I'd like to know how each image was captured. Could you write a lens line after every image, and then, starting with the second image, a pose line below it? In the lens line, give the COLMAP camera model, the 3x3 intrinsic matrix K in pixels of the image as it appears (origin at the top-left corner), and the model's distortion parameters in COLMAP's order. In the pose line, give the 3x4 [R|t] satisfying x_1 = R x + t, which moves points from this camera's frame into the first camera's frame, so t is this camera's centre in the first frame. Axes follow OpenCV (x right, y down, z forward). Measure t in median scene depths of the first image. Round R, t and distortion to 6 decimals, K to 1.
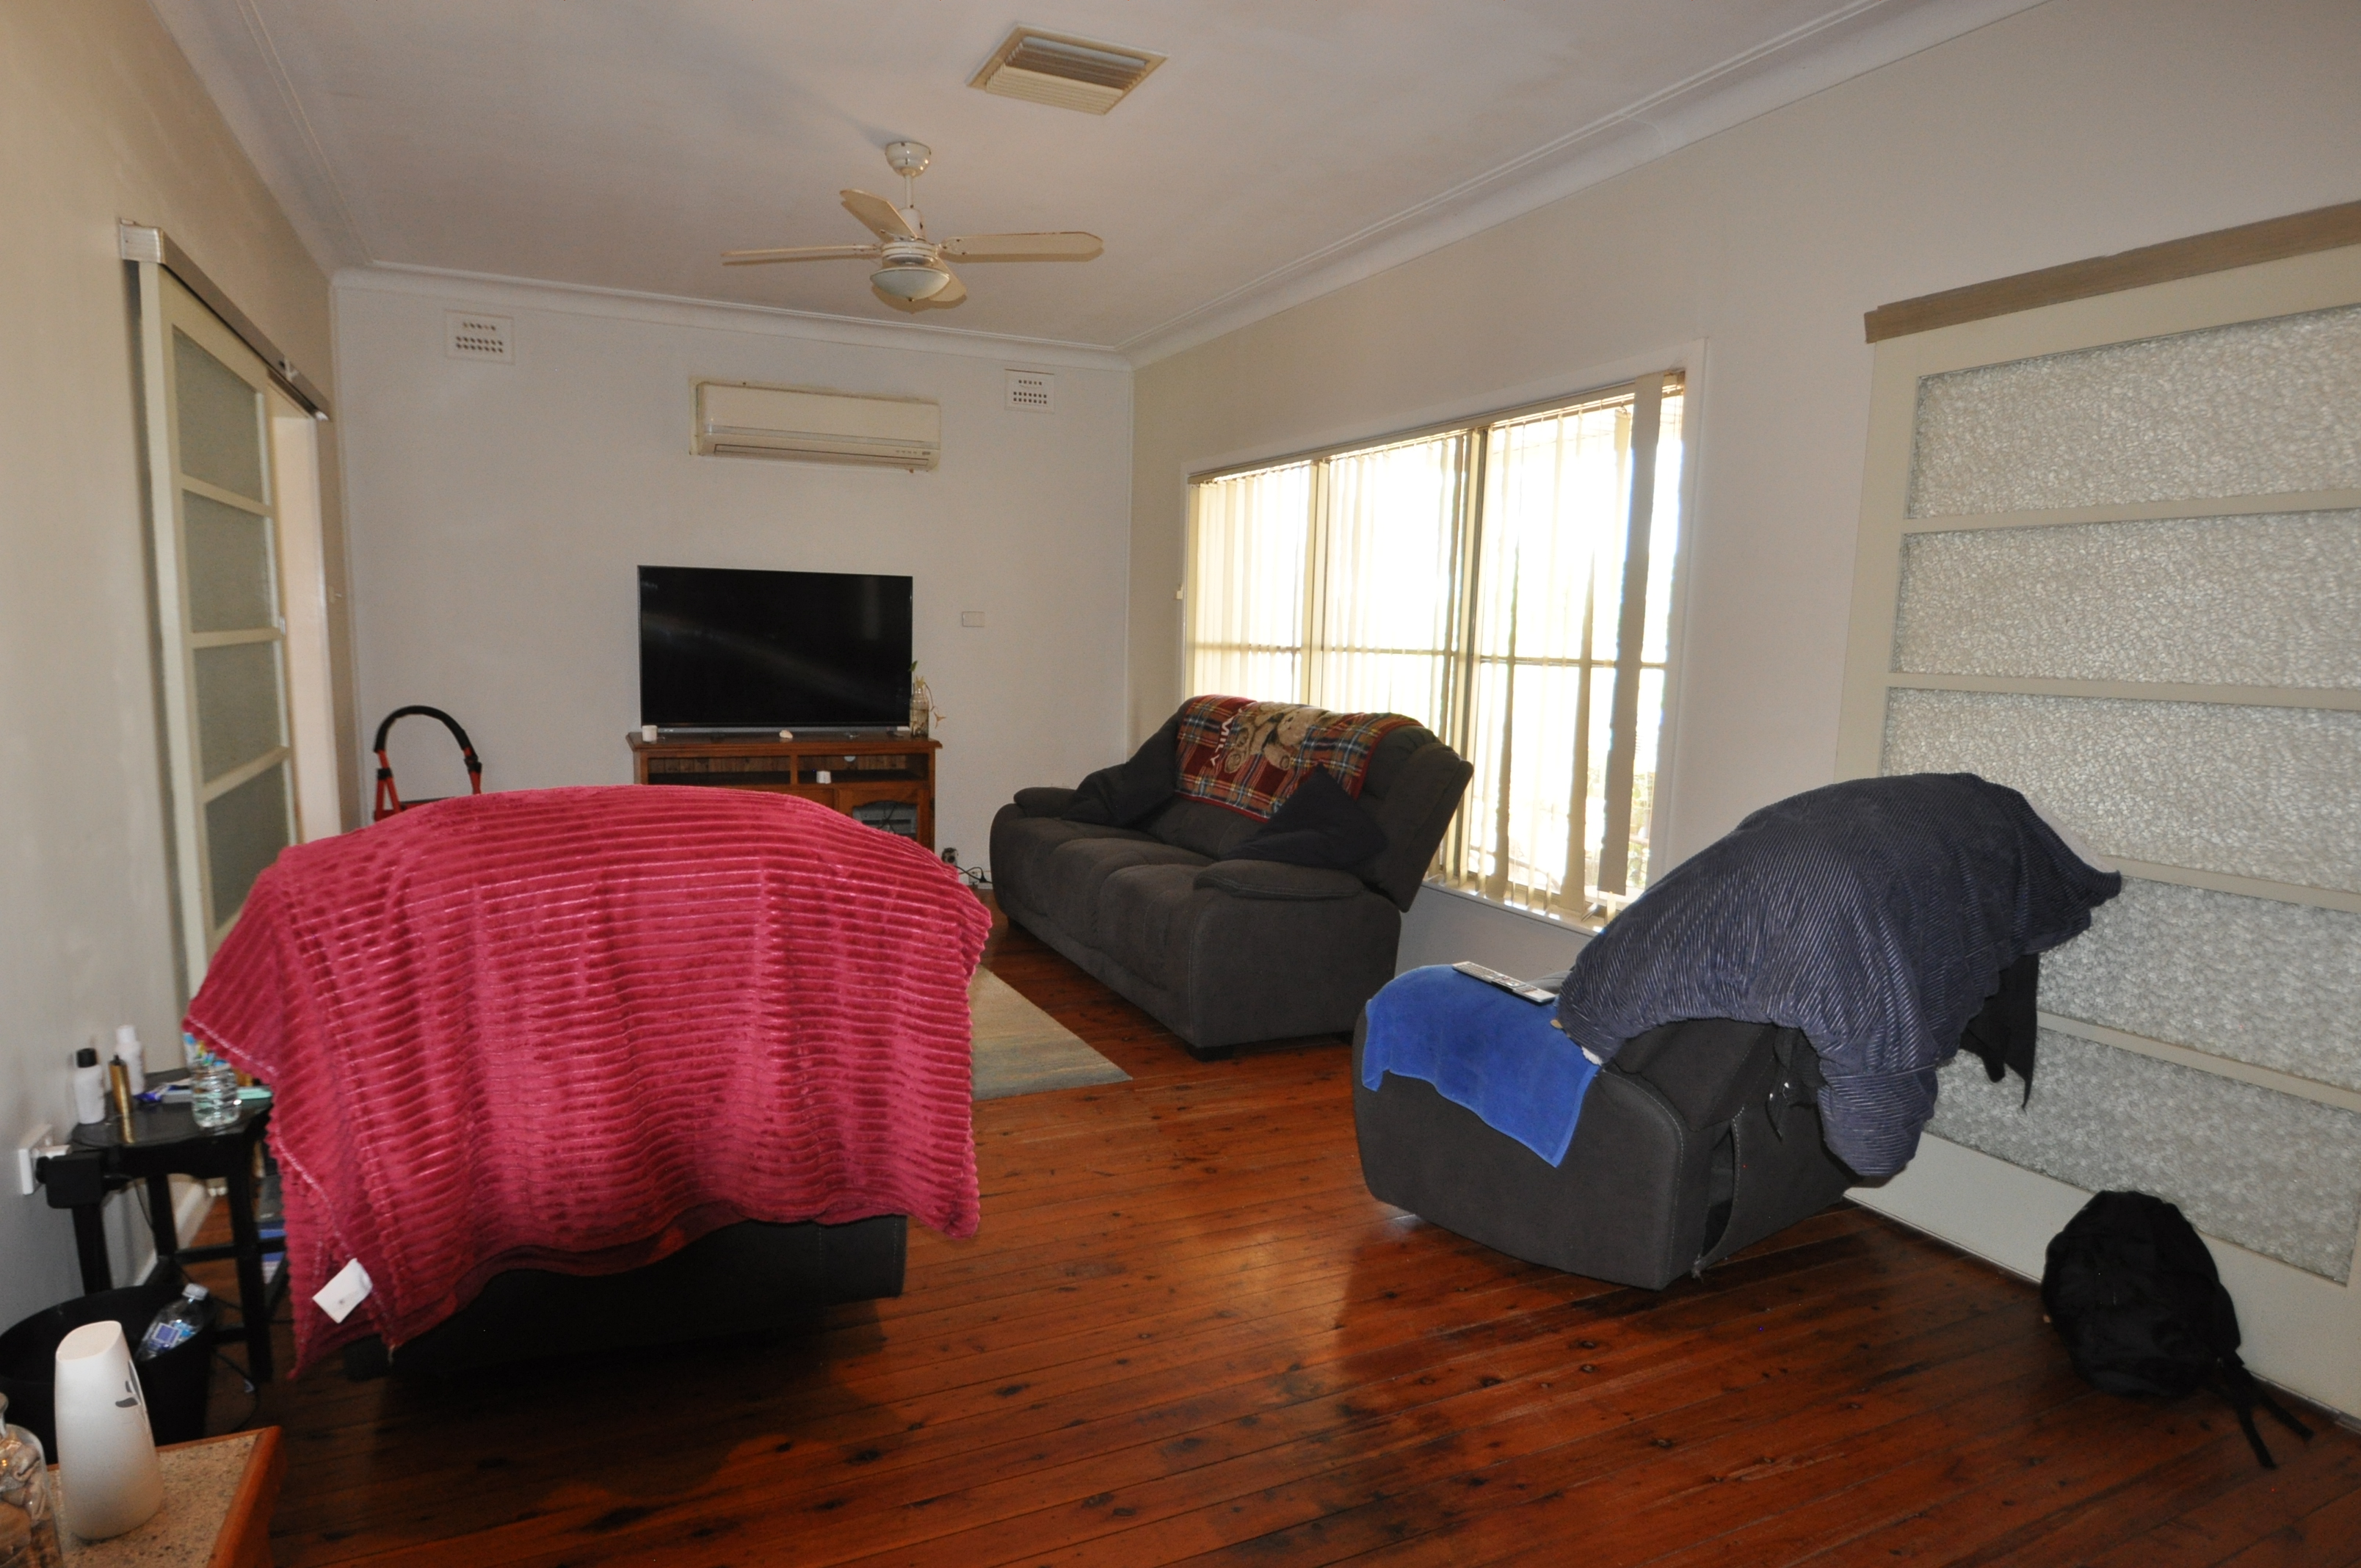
lens RADIAL K [[1263.2, 0, 1168.6], [0, 1263.2, 783.2], [0, 0, 1]] dist [-0.012828, 0.002502]
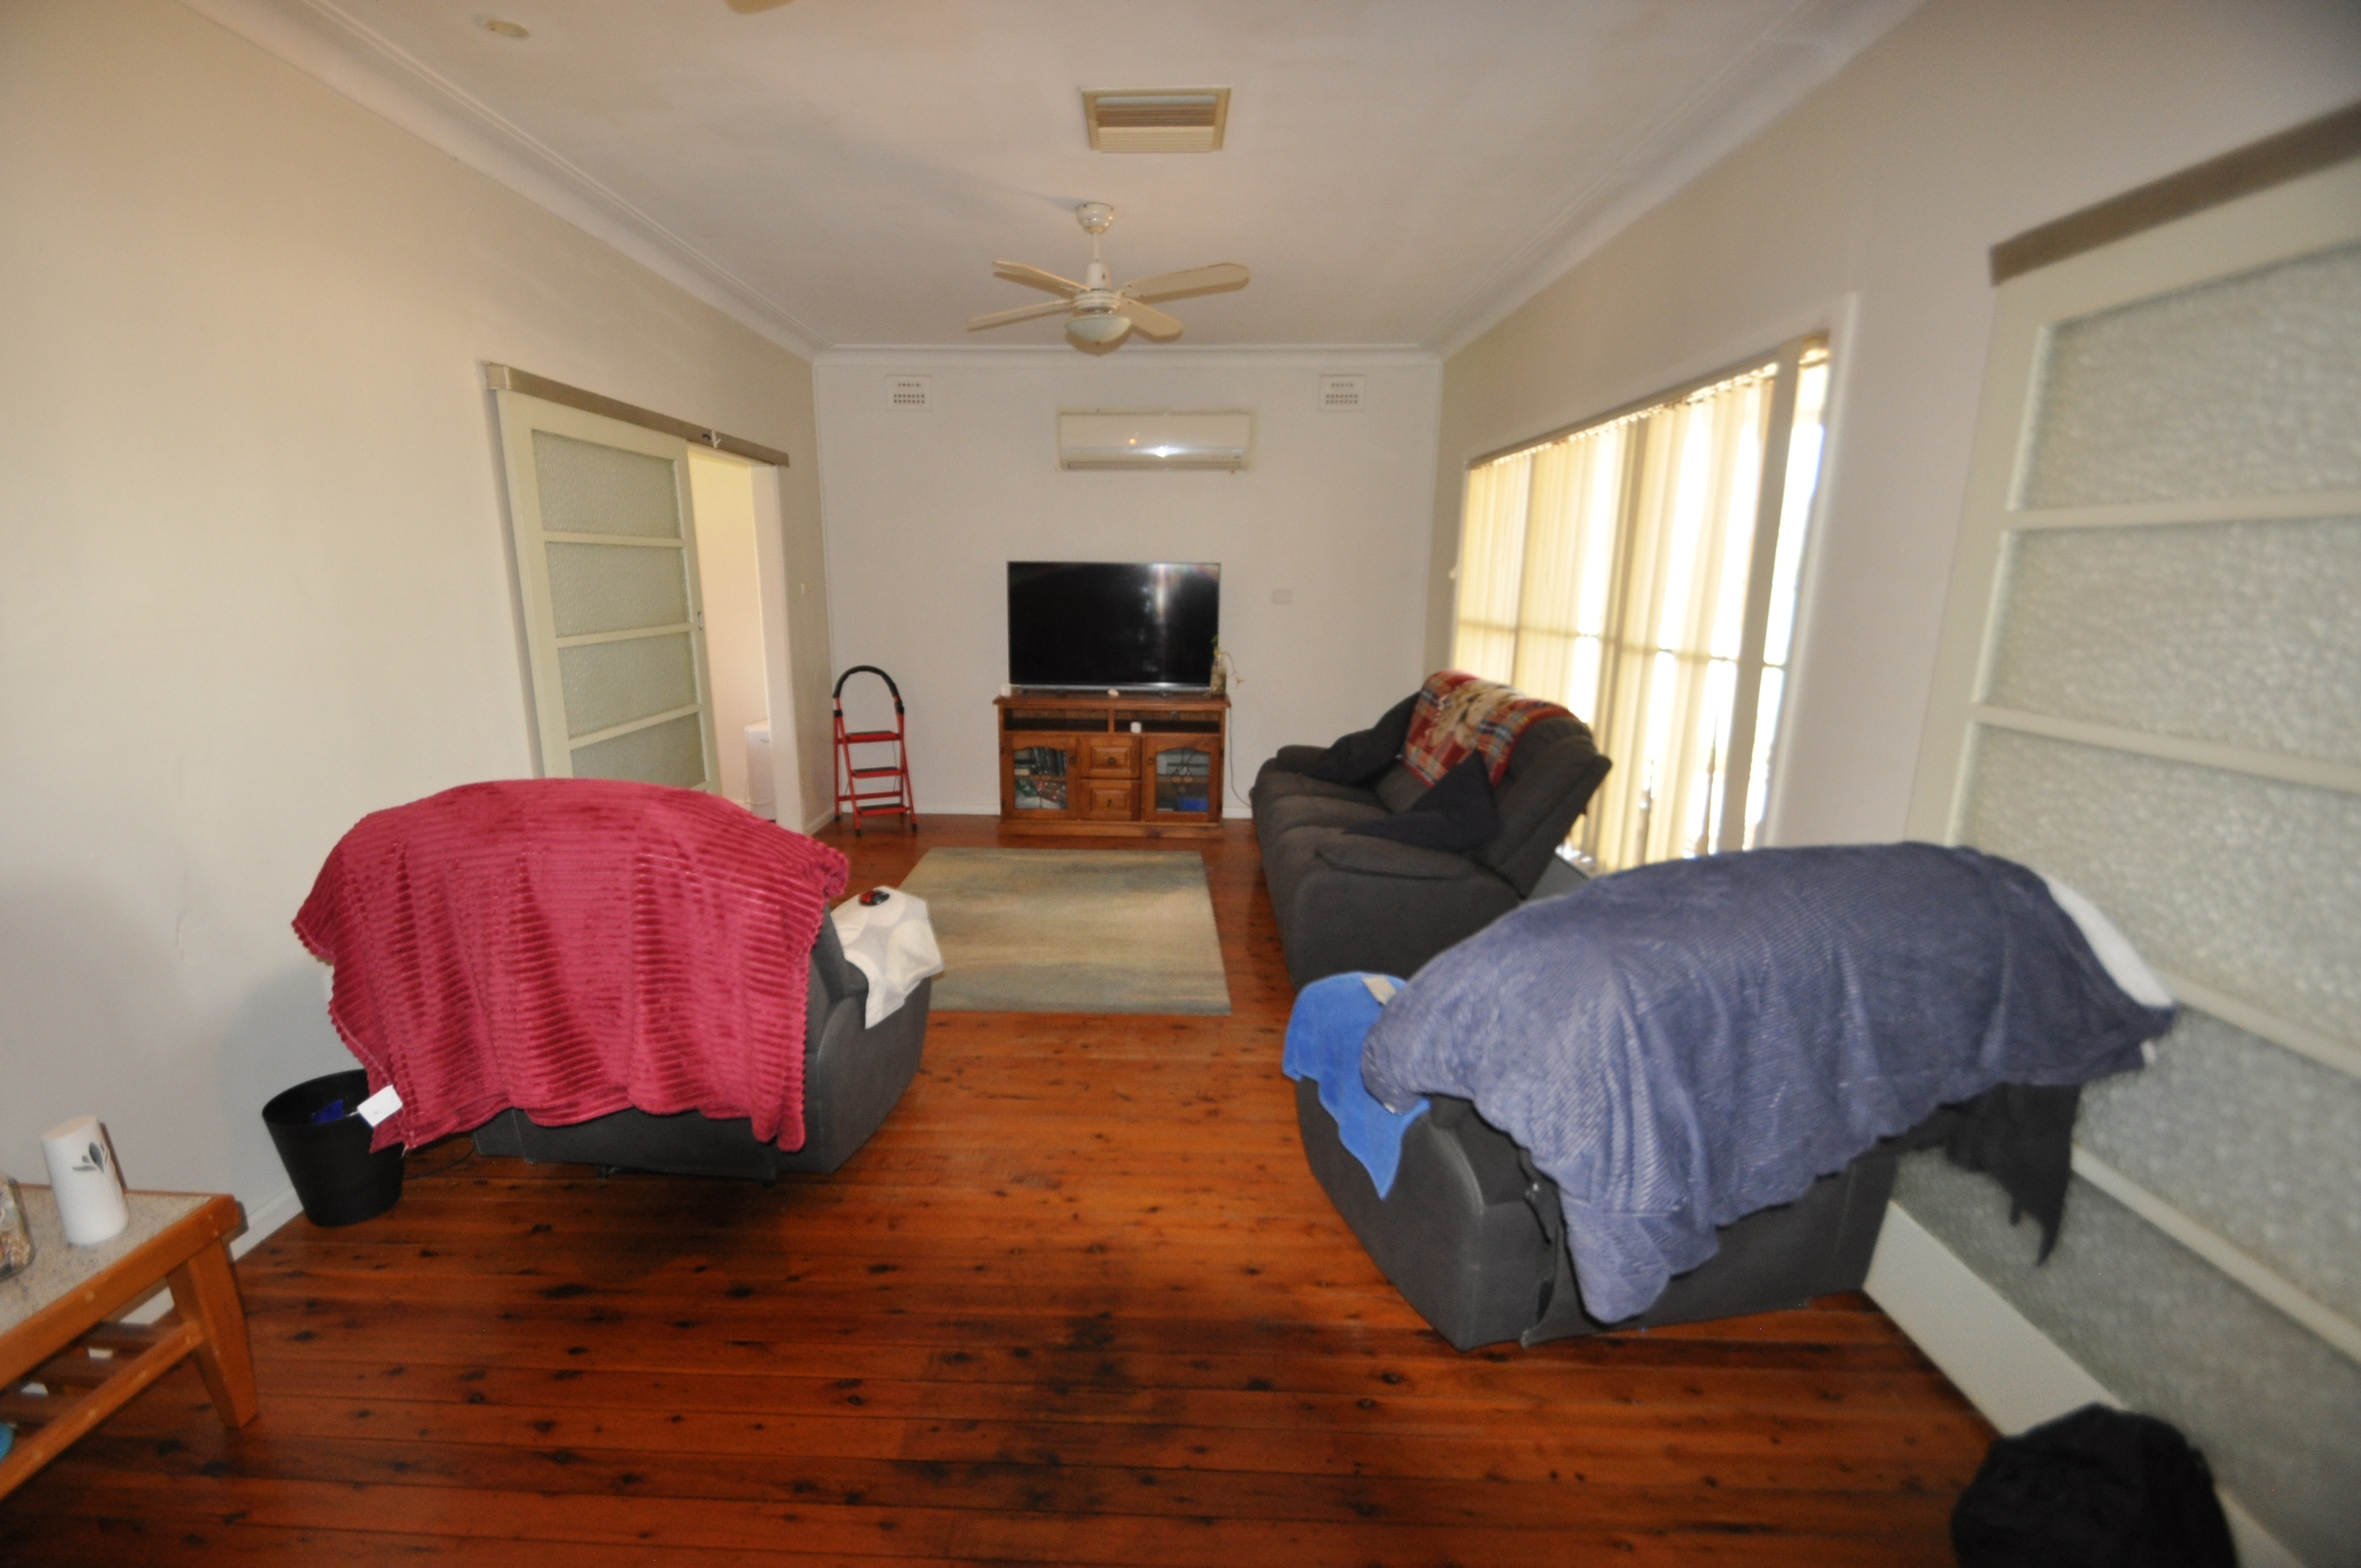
lens RADIAL K [[1020.2, 0, 1173.6], [0, 1020.2, 796.2], [0, 0, 1]] dist [-0.000462, -0.002226]
pose [[0.901469, 0.078015, -0.425754, 0.290519], [-0.040348, 0.994486, 0.096799, -0.052889], [0.430958, -0.070083, 0.899646, 0.132882]]
